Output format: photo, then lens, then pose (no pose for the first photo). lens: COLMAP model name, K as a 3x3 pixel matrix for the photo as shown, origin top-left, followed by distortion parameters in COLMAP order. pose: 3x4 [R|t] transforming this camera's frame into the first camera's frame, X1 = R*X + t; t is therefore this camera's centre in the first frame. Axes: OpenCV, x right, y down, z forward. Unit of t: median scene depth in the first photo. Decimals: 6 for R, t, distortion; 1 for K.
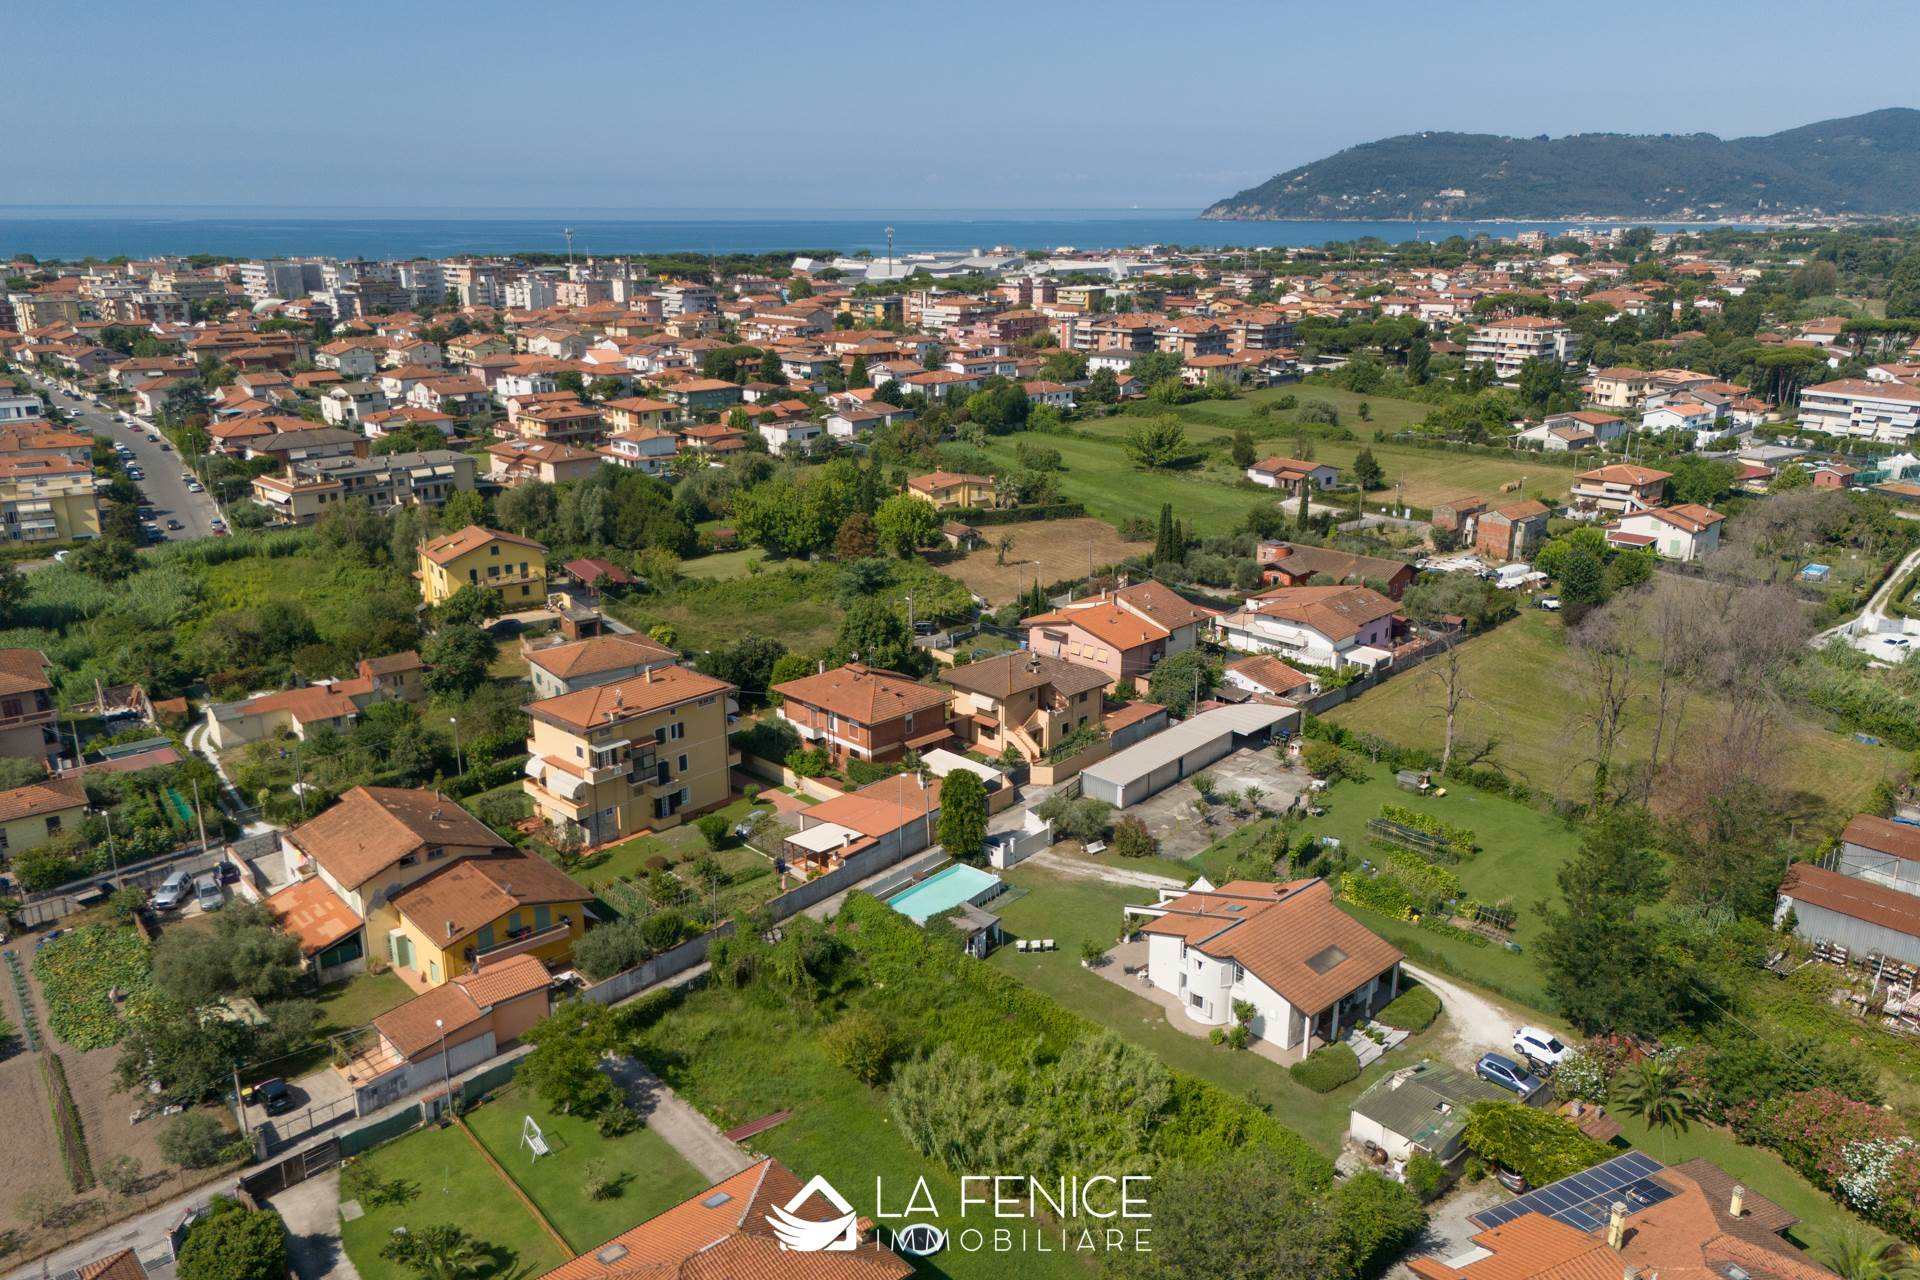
lens RADIAL K [[1441.1, 0, 964.5], [0, 1441.1, 644.1], [0, 0, 1]] dist [0.075688, -0.082598]
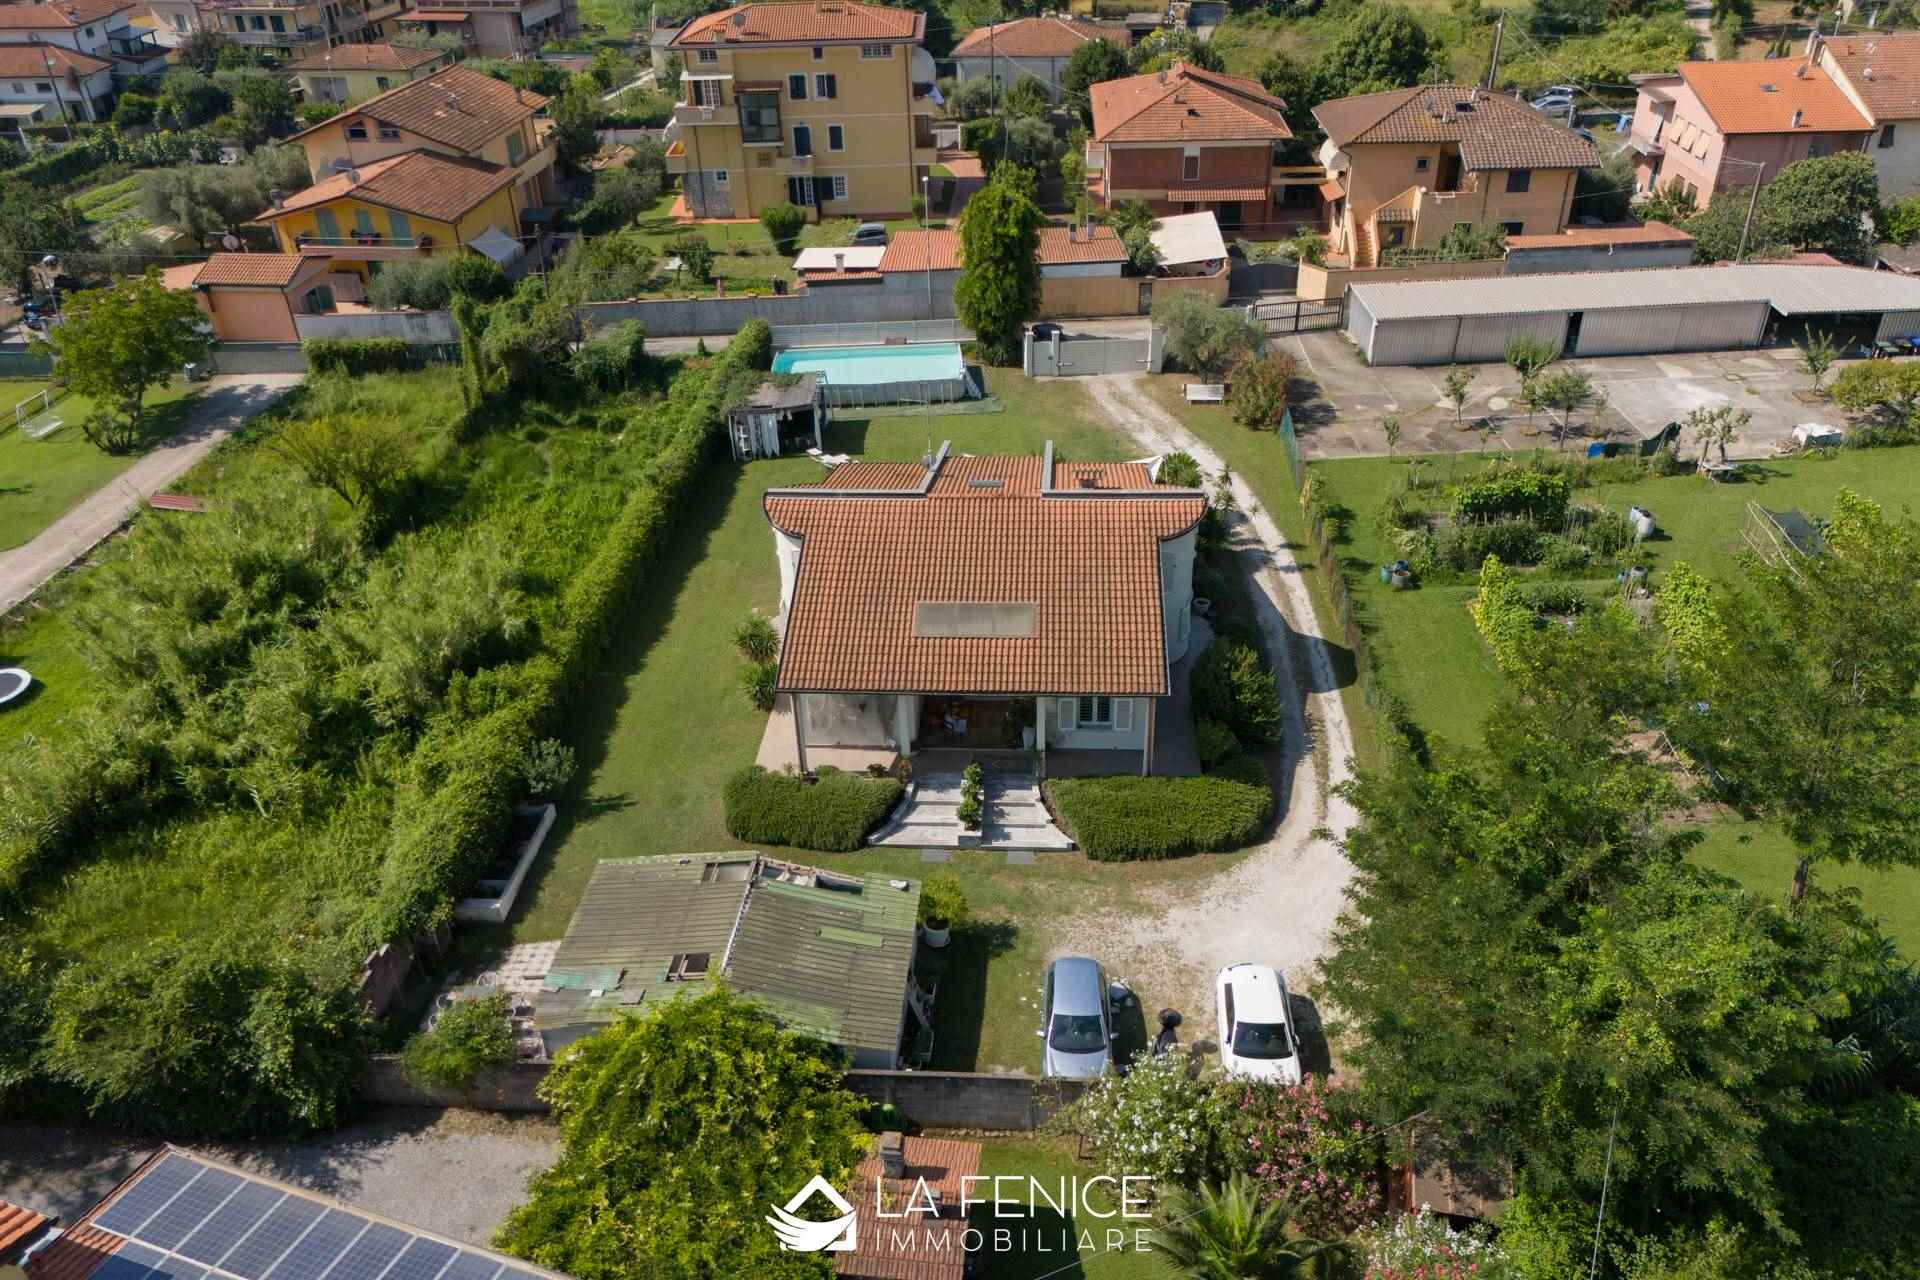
lens RADIAL K [[1424.9, 0, 964.4], [0, 1424.9, 643.0], [0, 0, 1]] dist [0.073061, -0.076404]
pose [[0.684187, 0.376046, -0.624882, 0.352871], [-0.186652, 0.918568, 0.348416, 0.046543], [0.705017, -0.121746, 0.698662, 0.460255]]
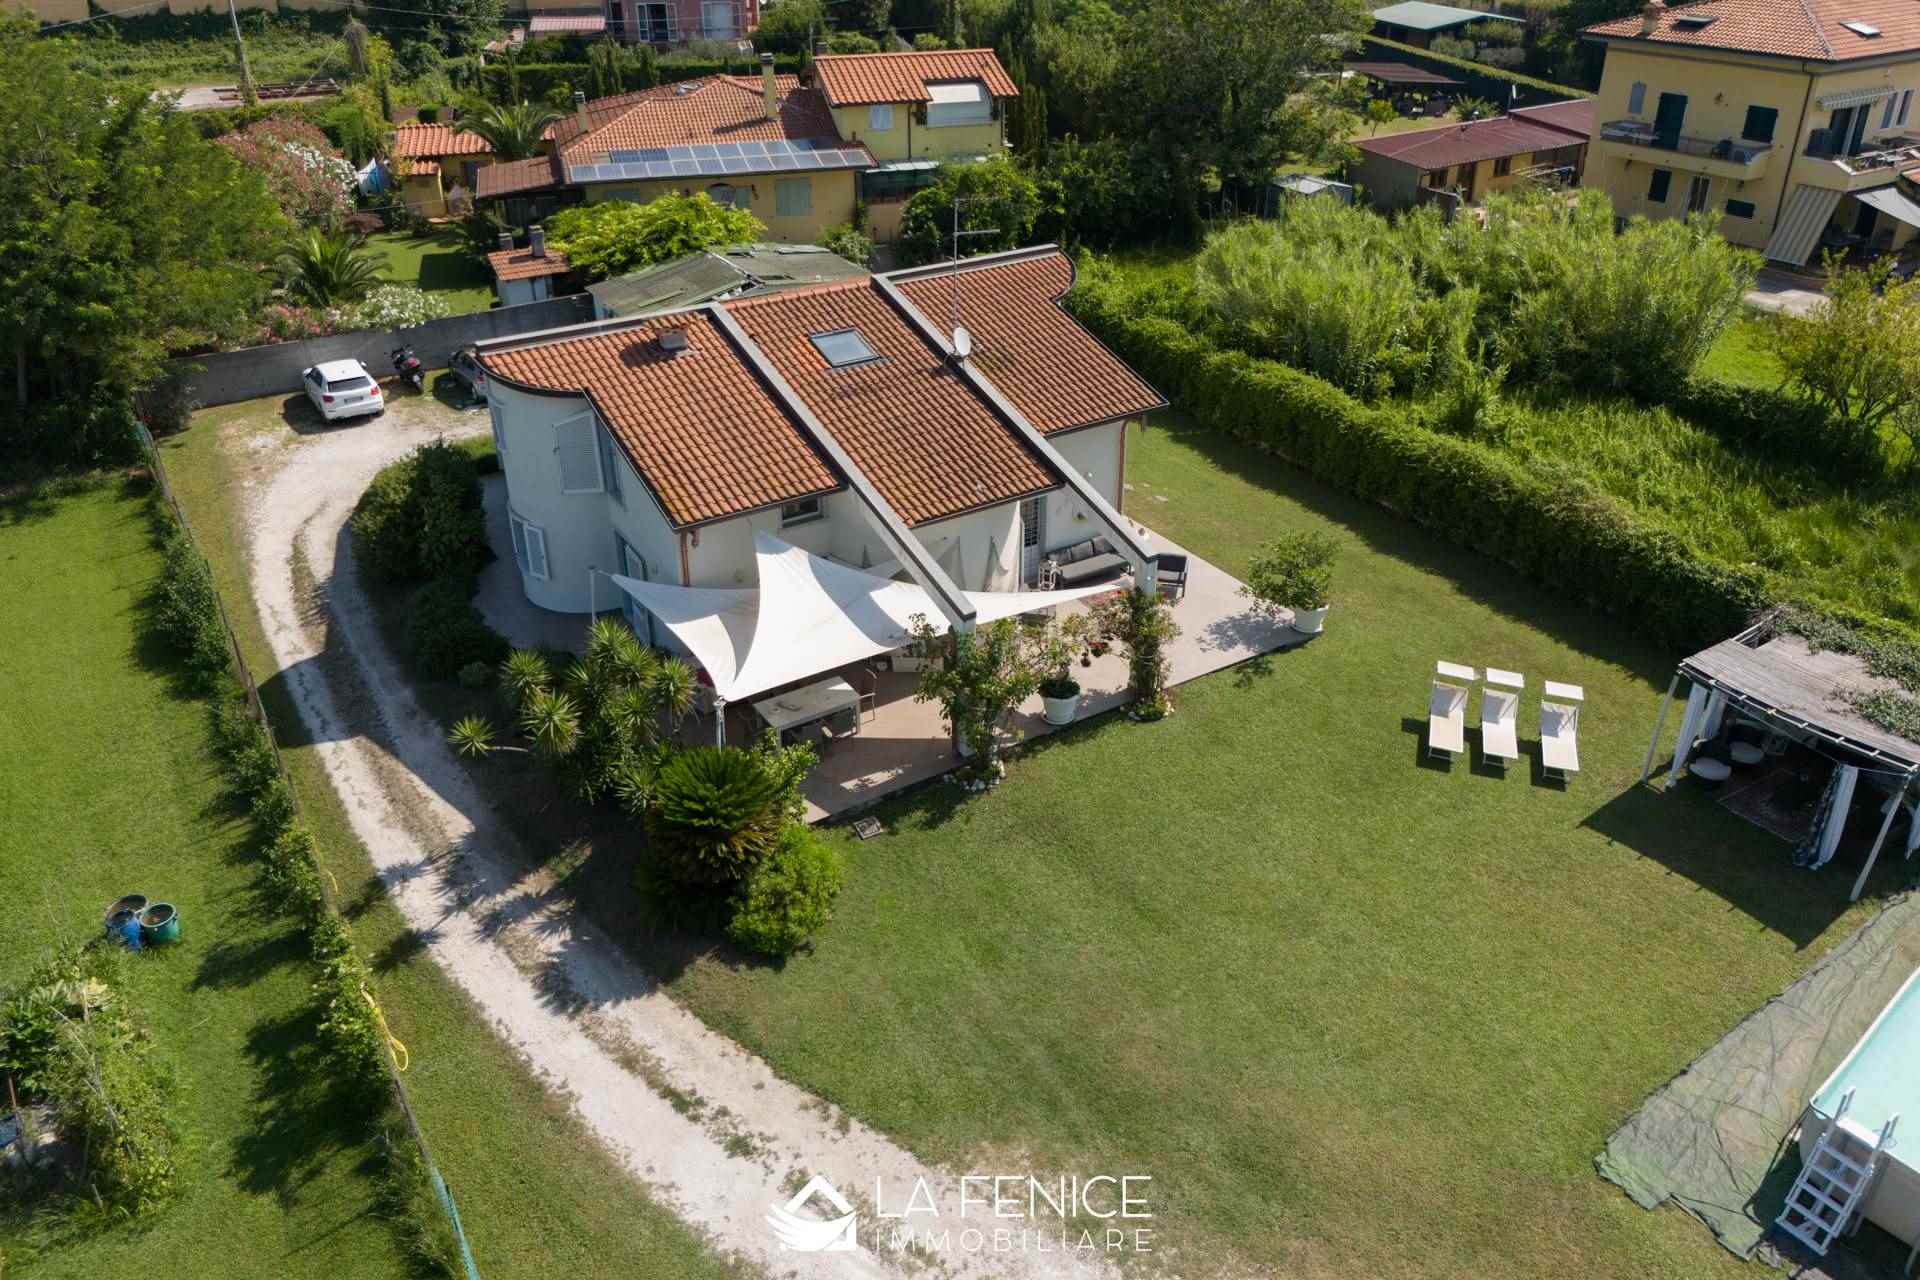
lens RADIAL K [[1417.1, 0, 967.9], [0, 1417.1, 552.1], [0, 0, 1]] dist [0.051607, -0.062402]
pose [[-0.982835, -0.076412, 0.167919, 0.075509], [0.060242, 0.727374, 0.683592, 0.007042], [-0.174375, 0.681974, -0.710285, 0.872570]]
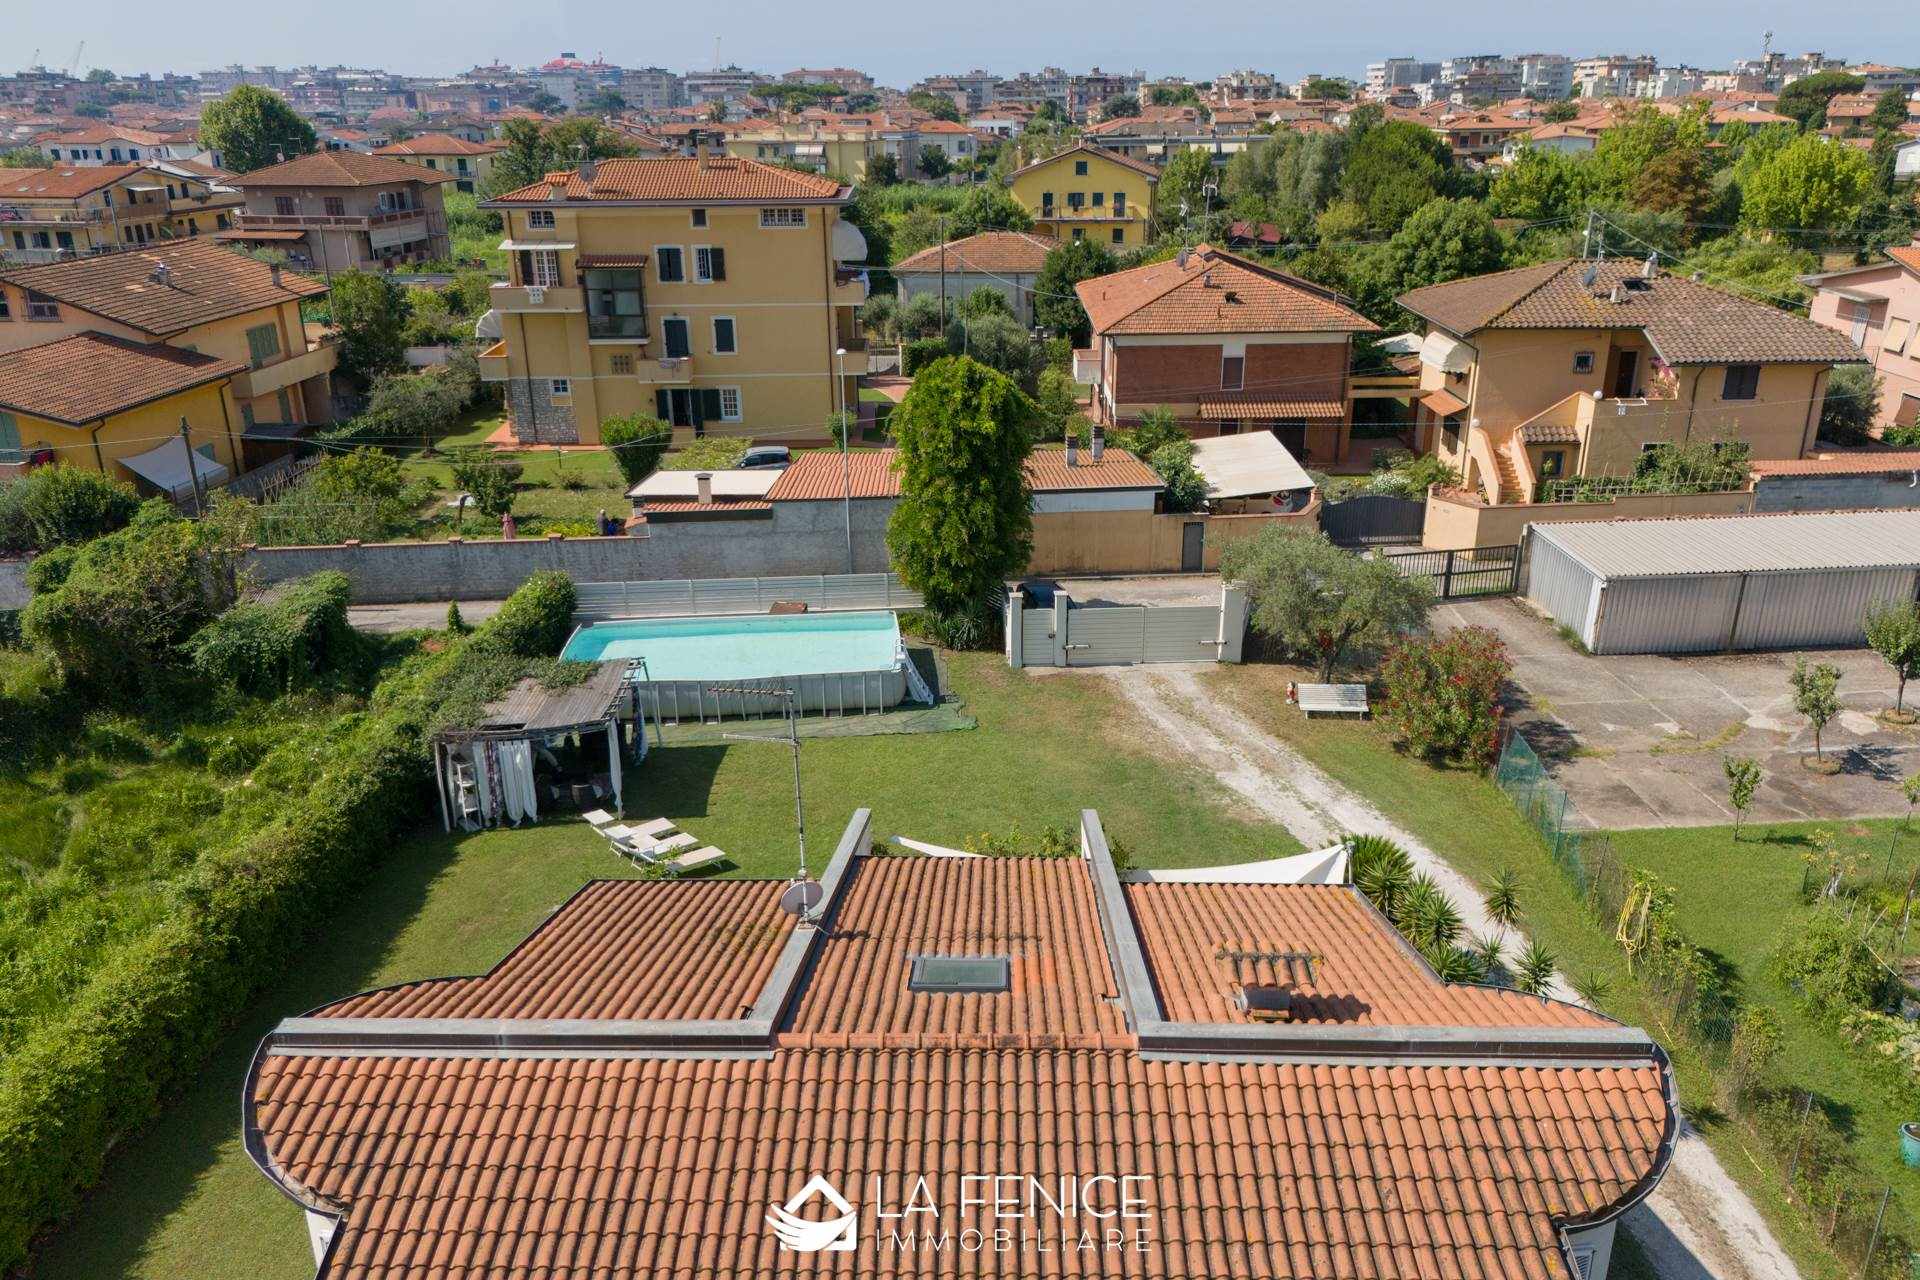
lens RADIAL K [[1424.9, 0, 964.4], [0, 1424.9, 643.0], [0, 0, 1]] dist [0.073061, -0.076404]
pose [[0.709881, 0.249168, -0.658775, 0.203535], [-0.196220, 0.968266, 0.154784, 0.083099], [0.676436, 0.019386, 0.736246, 0.616106]]
